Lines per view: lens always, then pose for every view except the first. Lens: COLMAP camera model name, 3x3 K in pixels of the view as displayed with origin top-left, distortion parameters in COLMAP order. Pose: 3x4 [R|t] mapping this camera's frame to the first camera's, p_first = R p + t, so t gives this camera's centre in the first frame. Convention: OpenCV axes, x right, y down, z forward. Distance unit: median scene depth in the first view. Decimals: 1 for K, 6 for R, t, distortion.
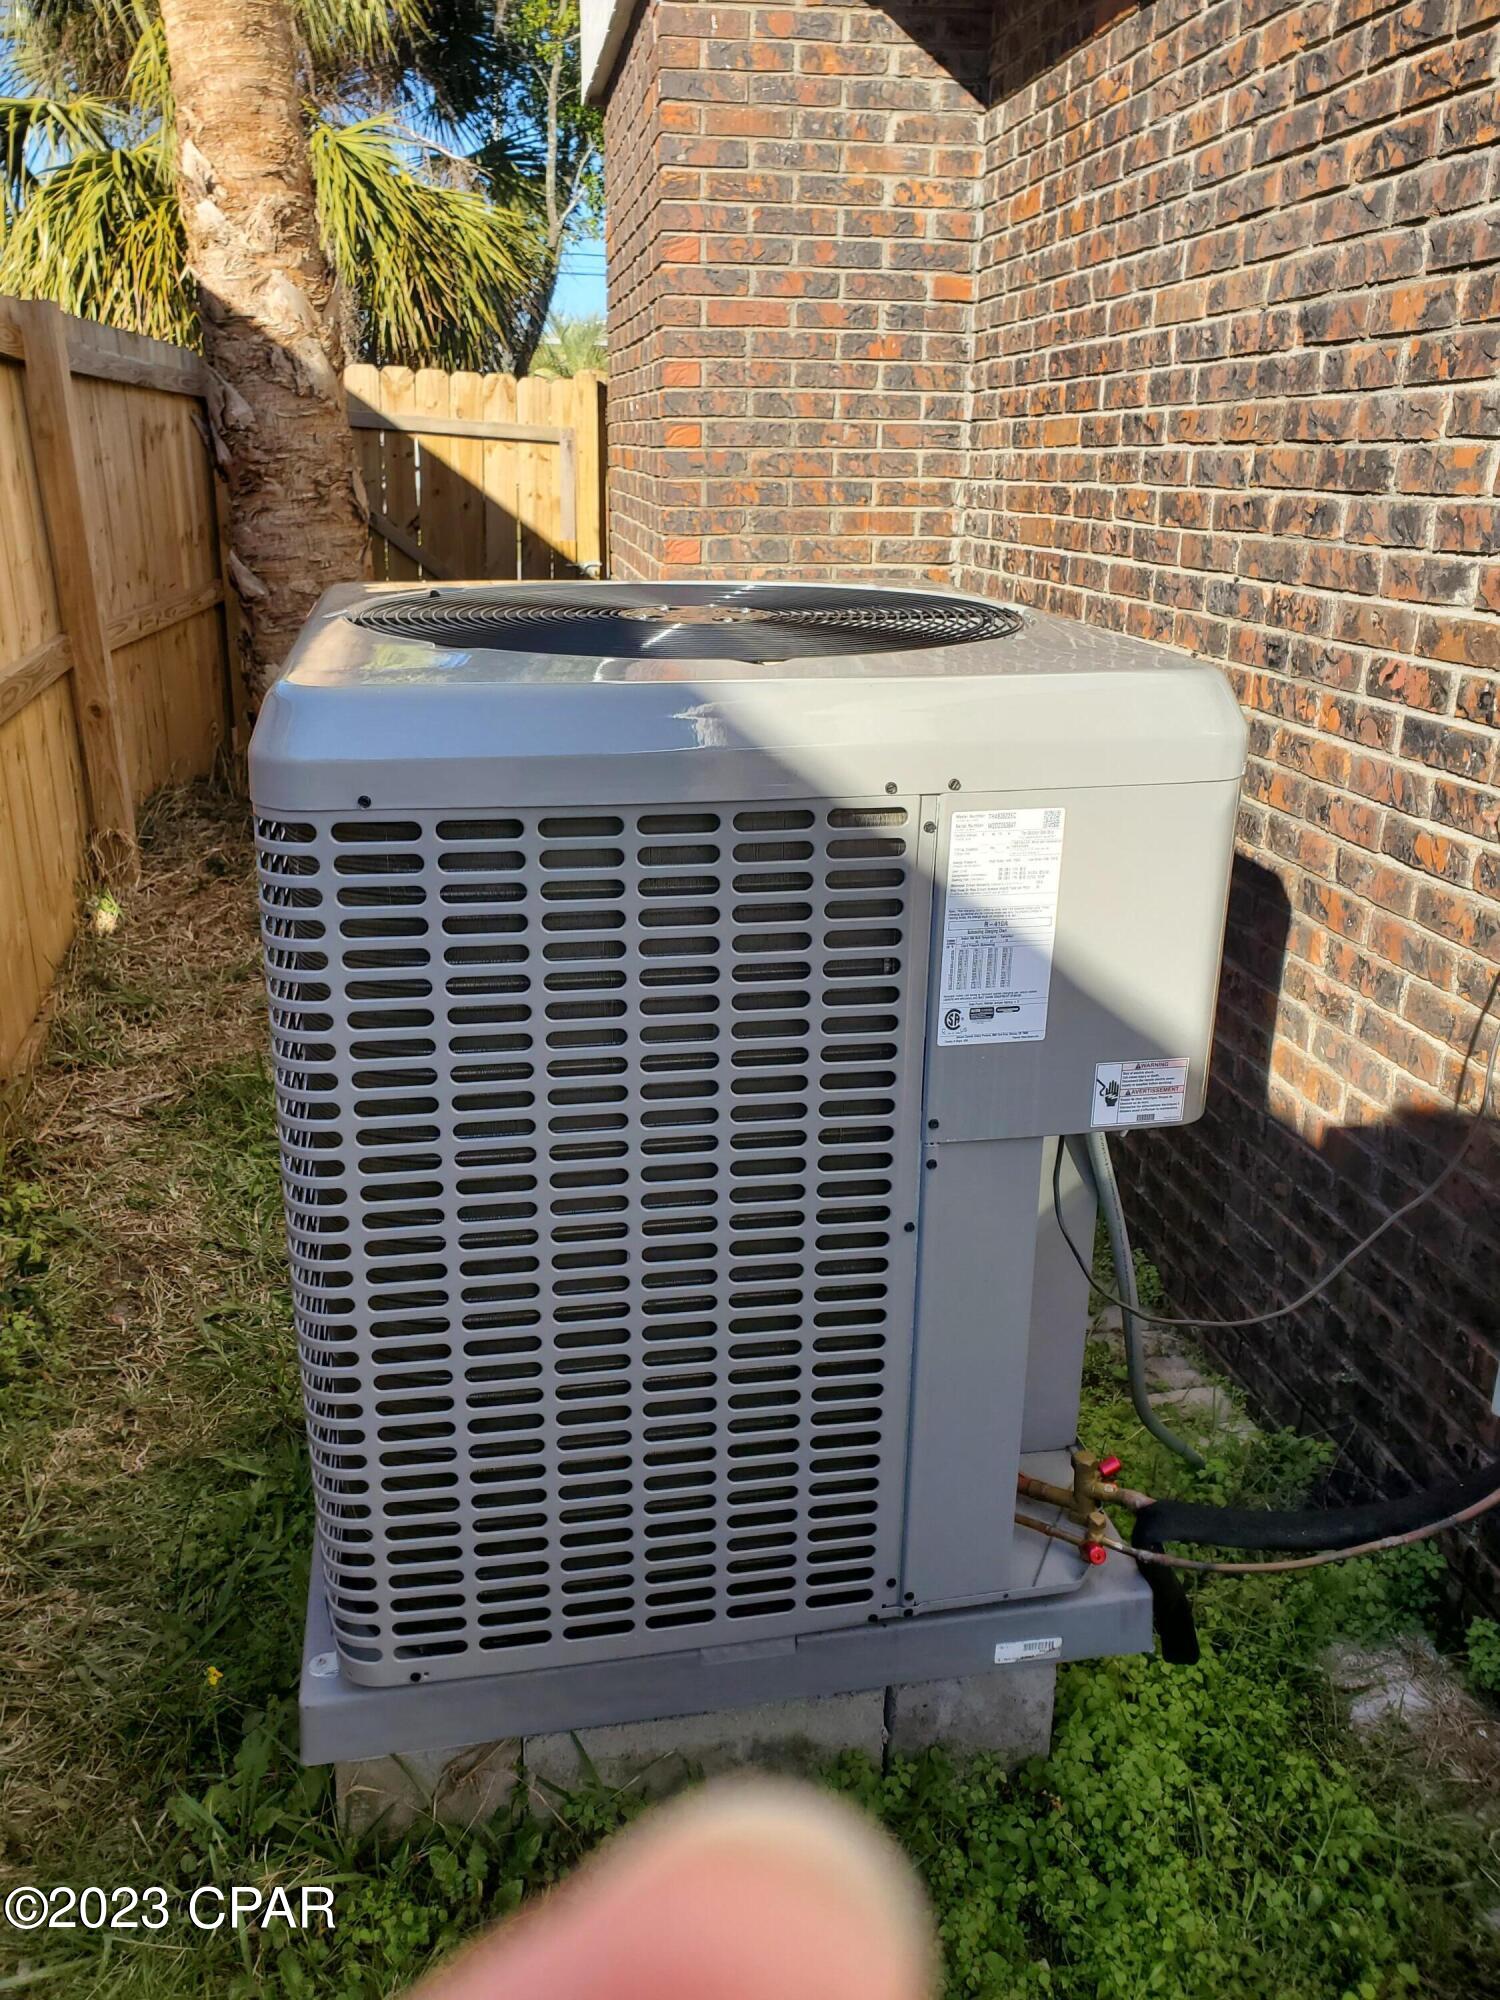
lens RADIAL K [[1523.2, 0, 750.0], [0, 1523.2, 1000.0], [0, 0, 1]] dist [-0.043446, -0.002761]
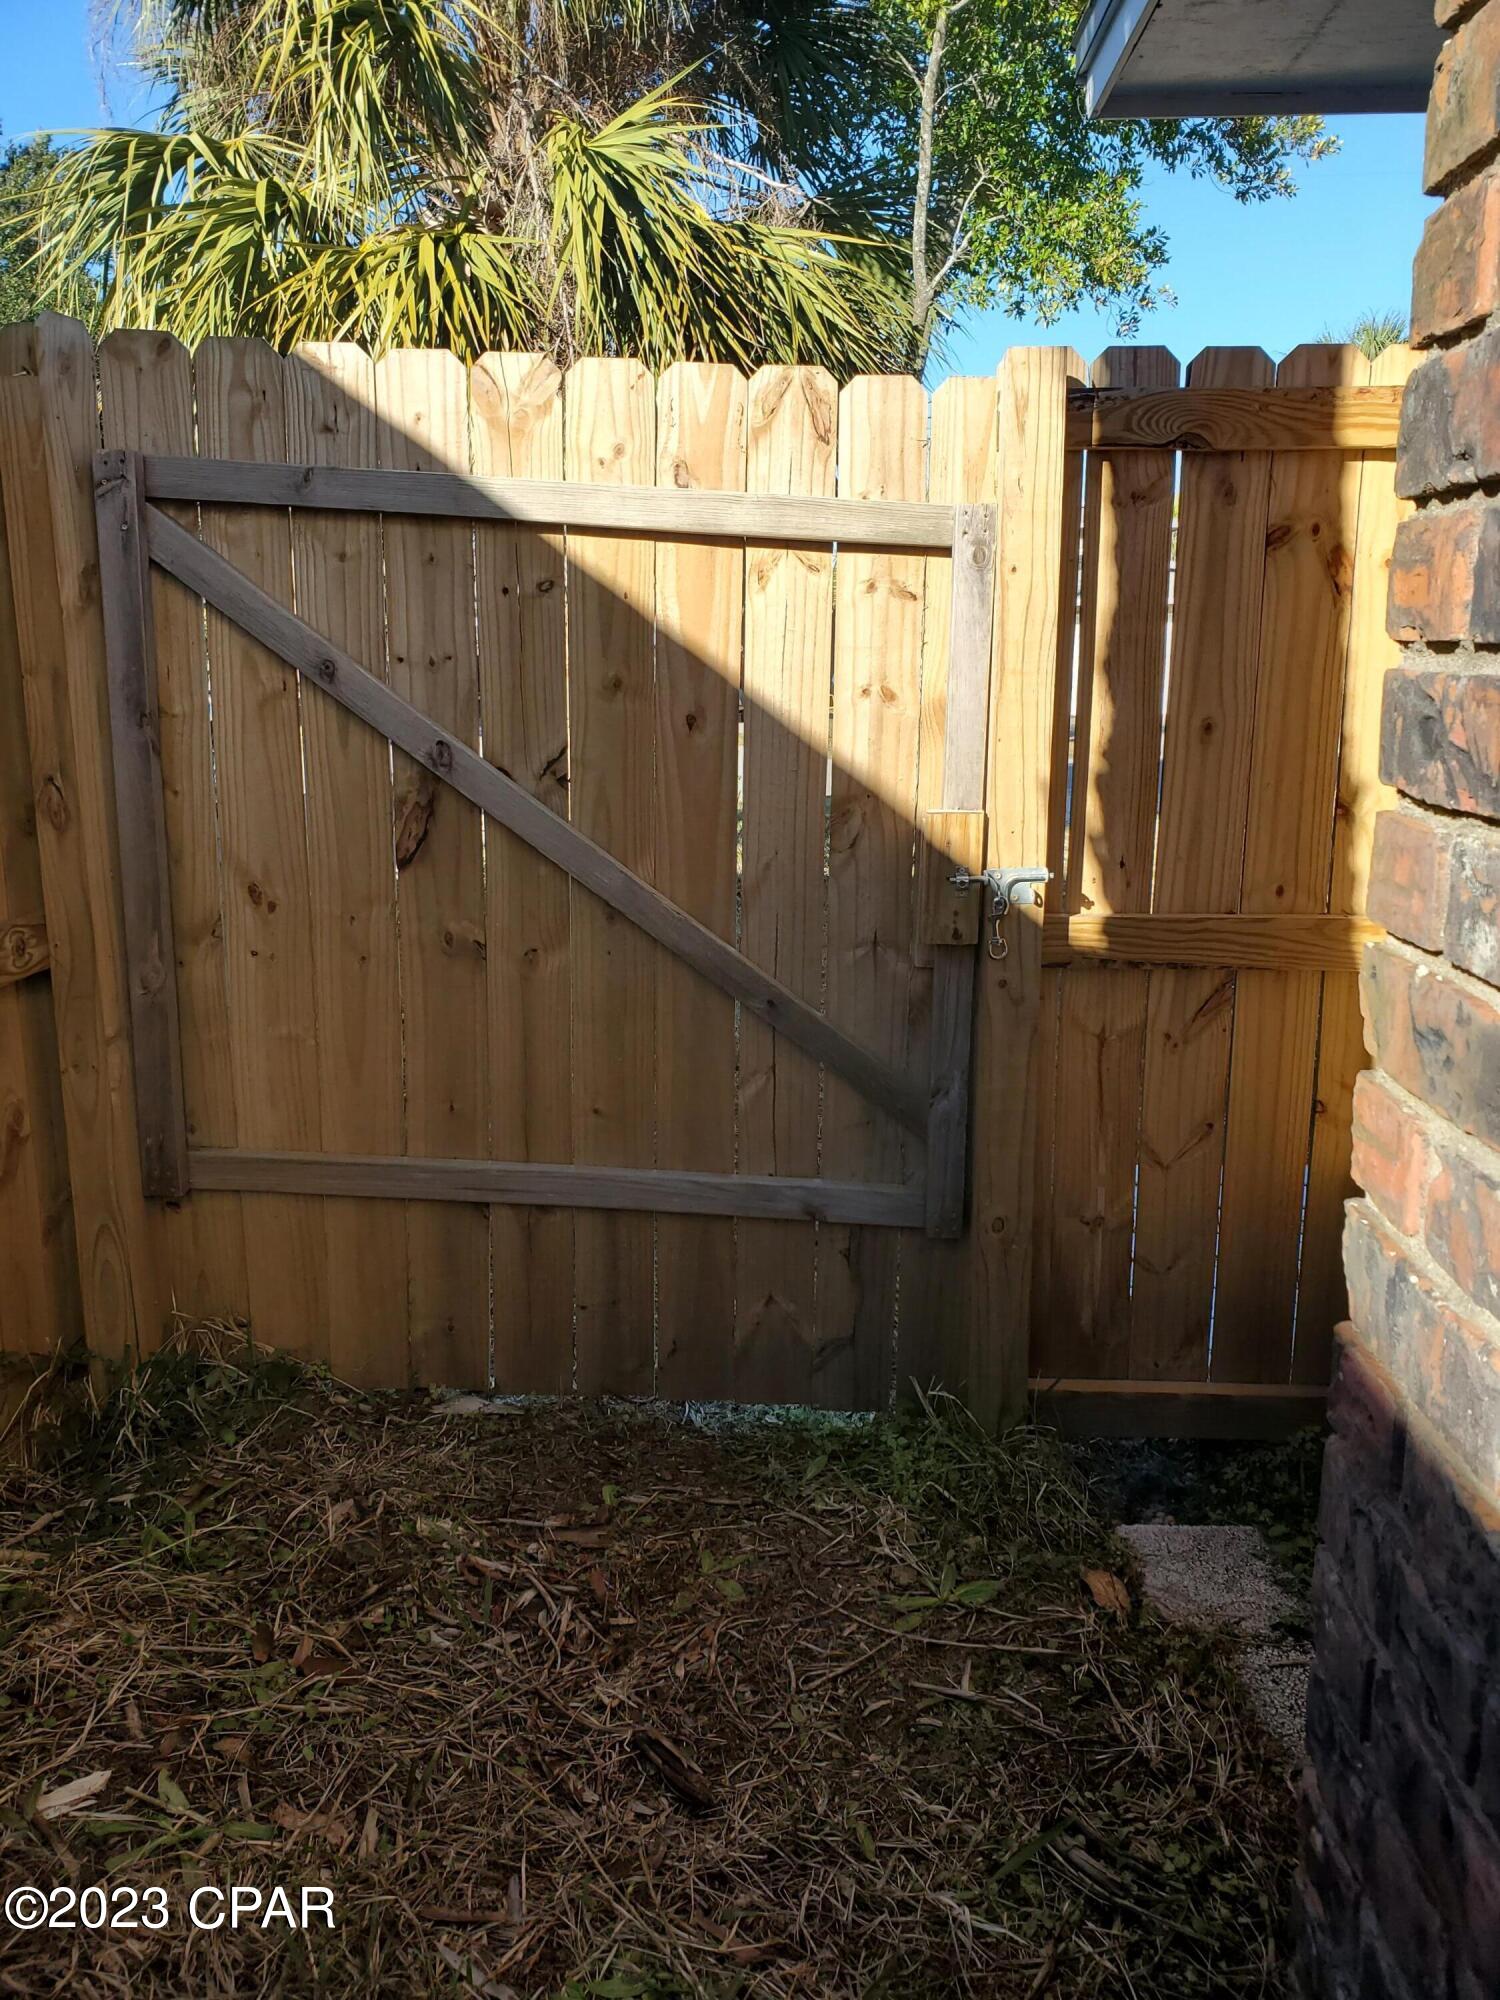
lens RADIAL K [[1528.0, 0, 750.0], [0, 1528.0, 1000.0], [0, 0, 1]] dist [0.002304, -0.116151]
pose [[0.976846, 0.031536, -0.211606, -0.093286], [-0.055958, 0.992306, -0.110439, -0.220642], [0.206495, 0.119723, 0.971095, 0.654057]]
